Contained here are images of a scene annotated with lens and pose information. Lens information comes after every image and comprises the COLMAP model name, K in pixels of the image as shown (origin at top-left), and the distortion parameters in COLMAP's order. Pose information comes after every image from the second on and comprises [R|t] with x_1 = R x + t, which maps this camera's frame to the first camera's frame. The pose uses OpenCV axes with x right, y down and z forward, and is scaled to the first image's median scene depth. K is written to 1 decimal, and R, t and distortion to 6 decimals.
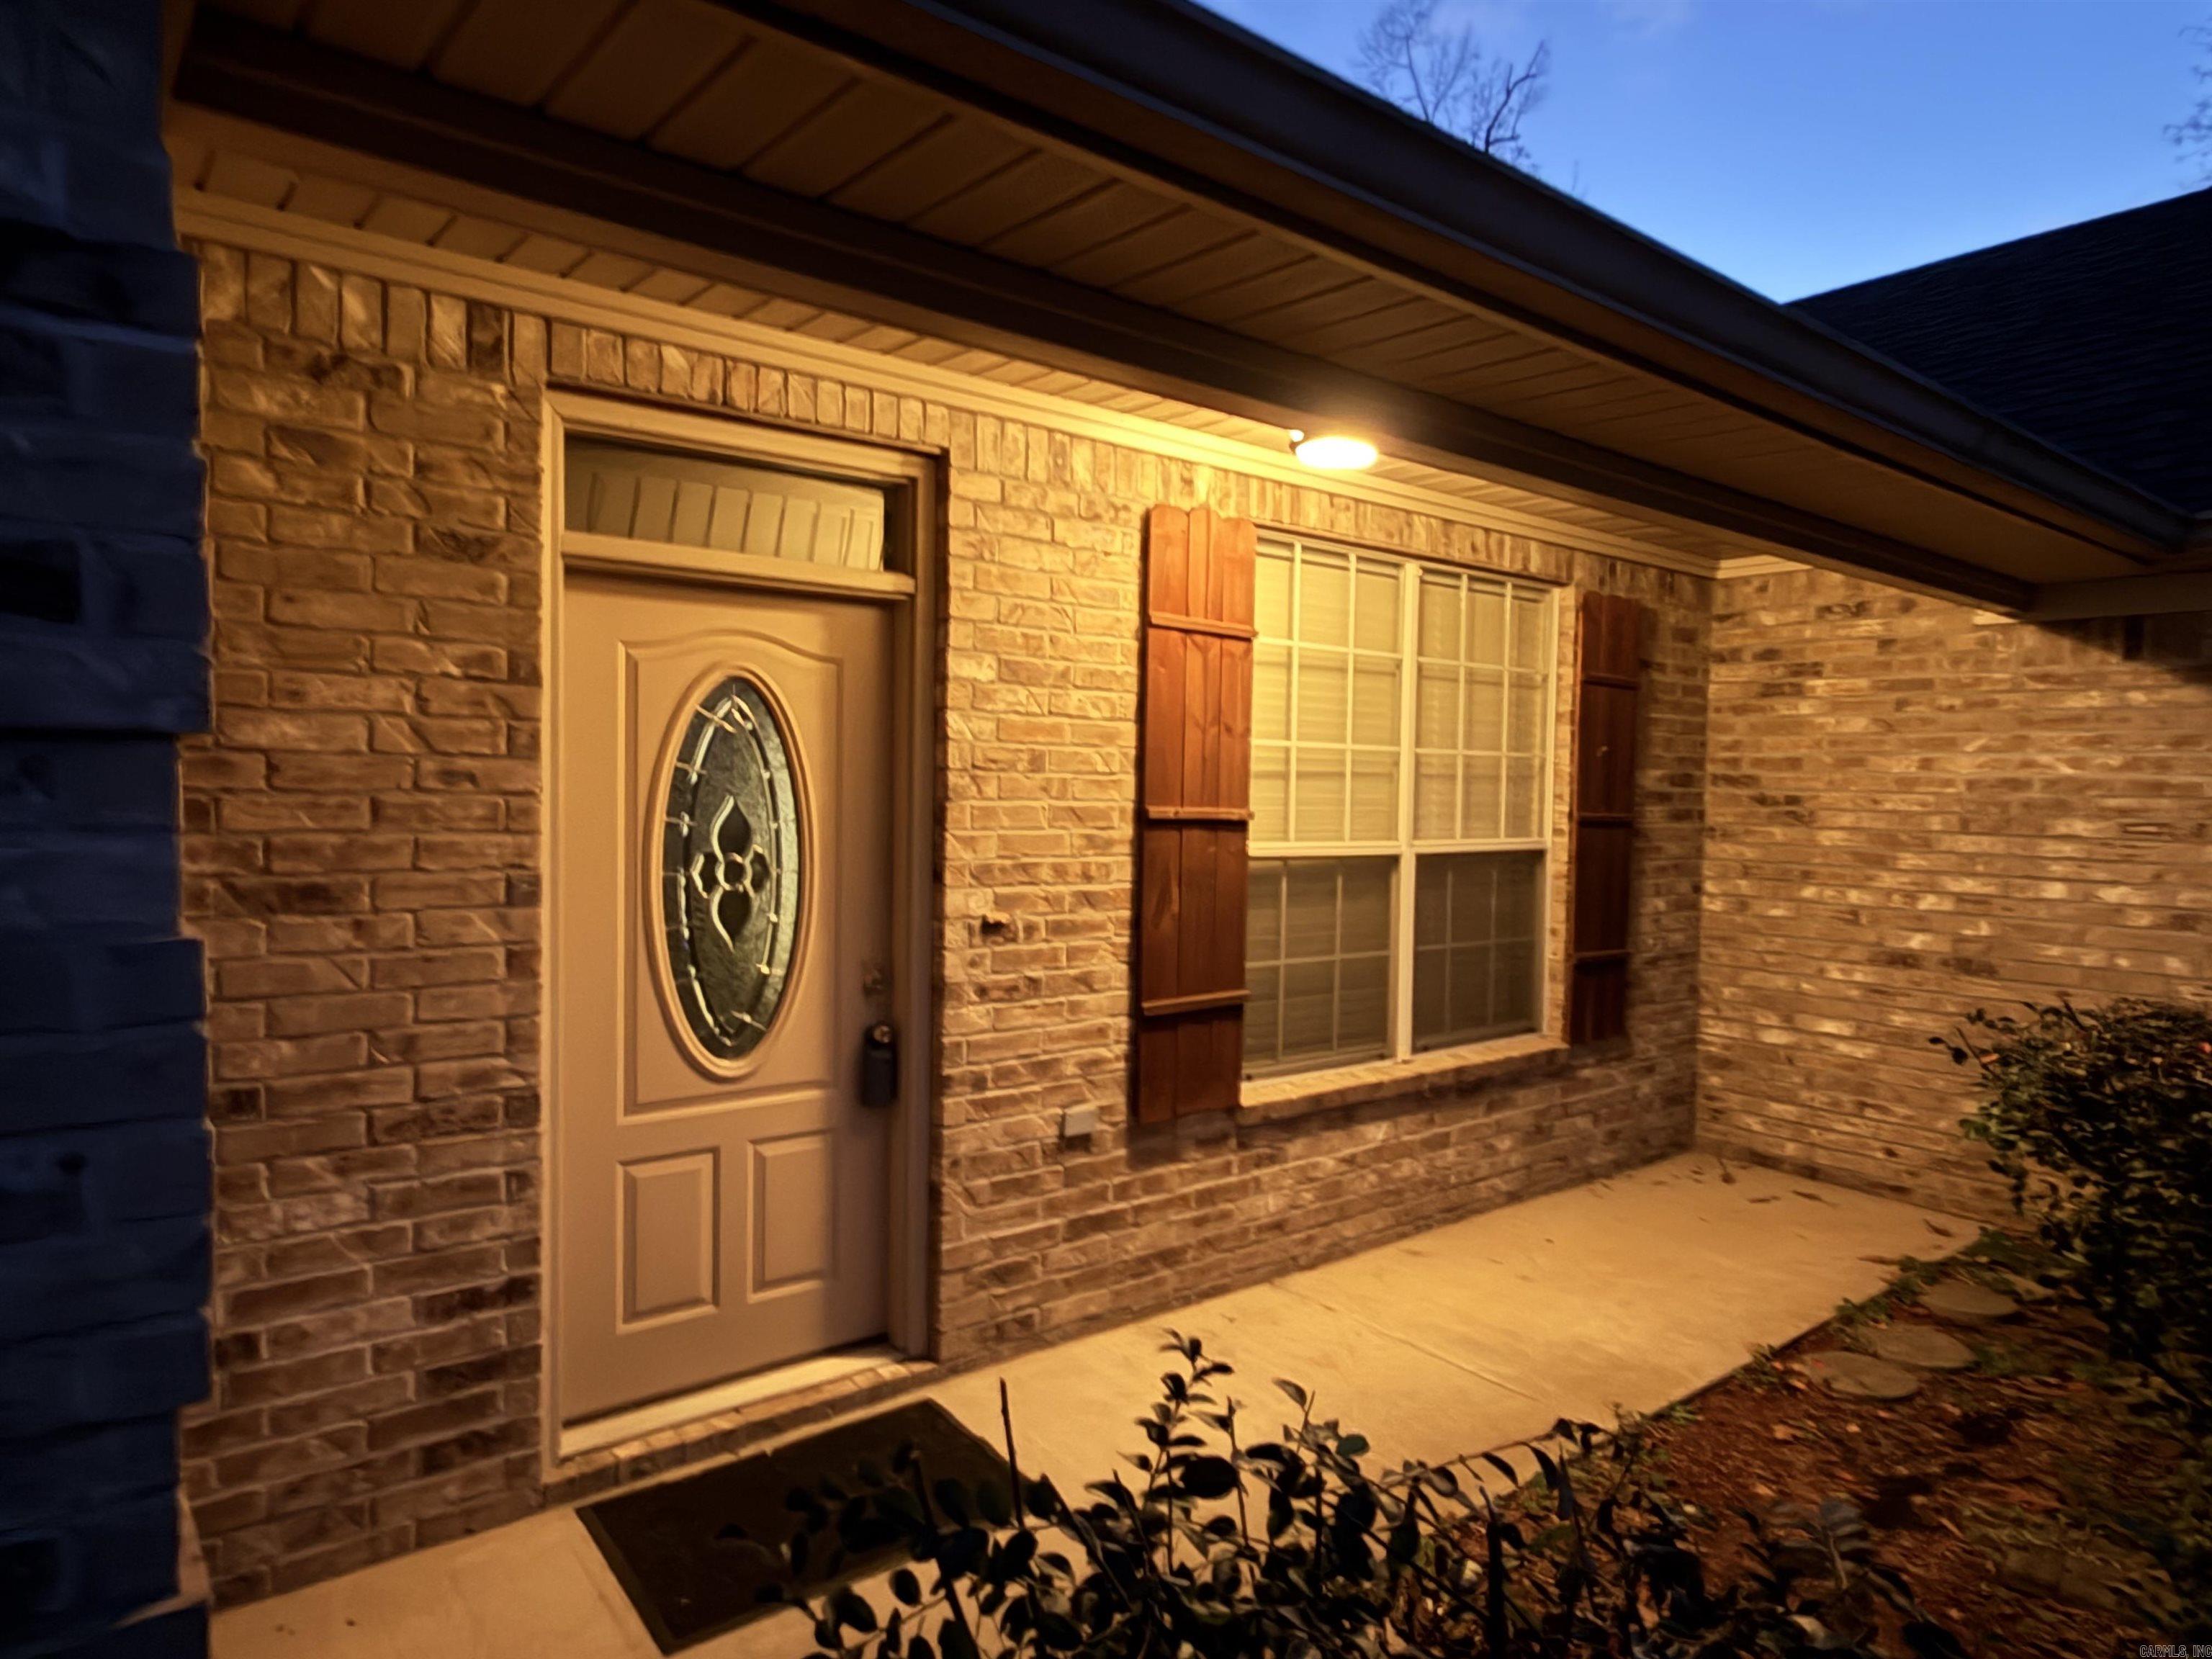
lens RADIAL K [[1356.2, 0, 1104.1], [0, 1356.2, 828.5], [0, 0, 1]] dist [0.000687, 0.006102]
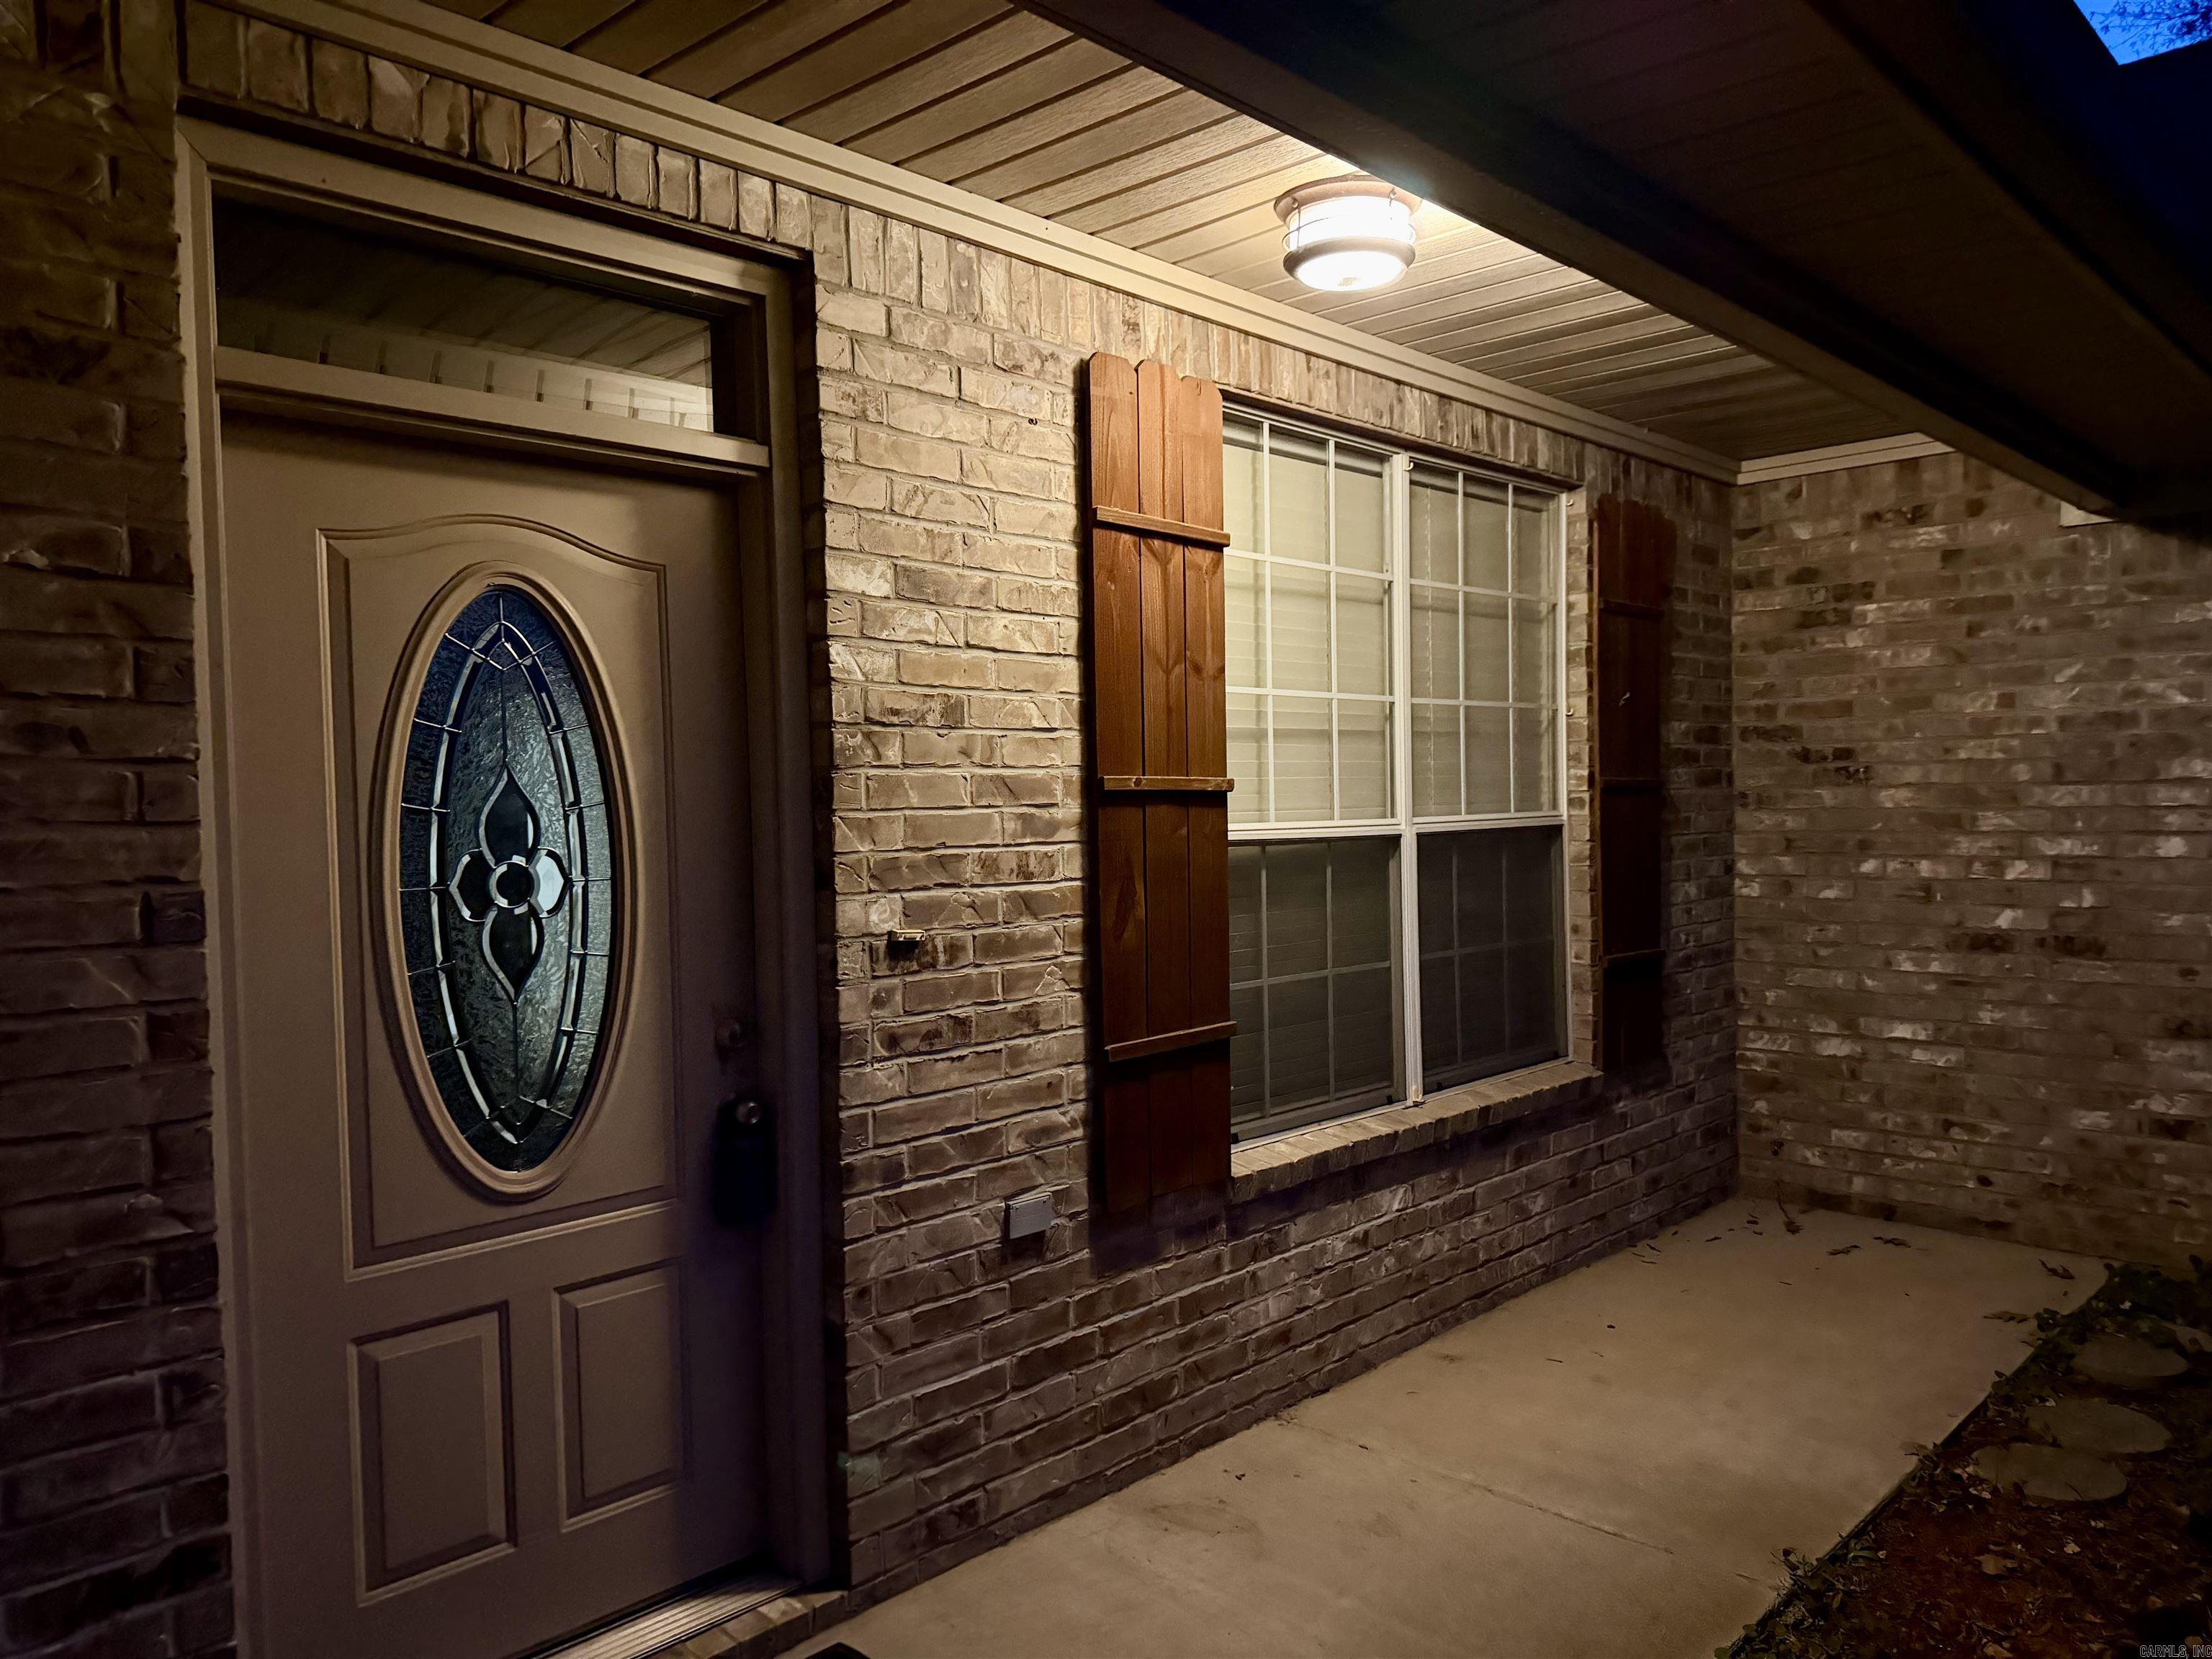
lens RADIAL K [[1596.8, 0, 1126.7], [0, 1596.8, 840.7], [0, 0, 1]] dist [0.048316, -0.050714]
pose [[0.990058, -0.043423, 0.133791, -0.070994], [0.044383, 0.999006, -0.004196, 0.024125], [-0.133476, 0.010092, 0.991001, 0.158827]]
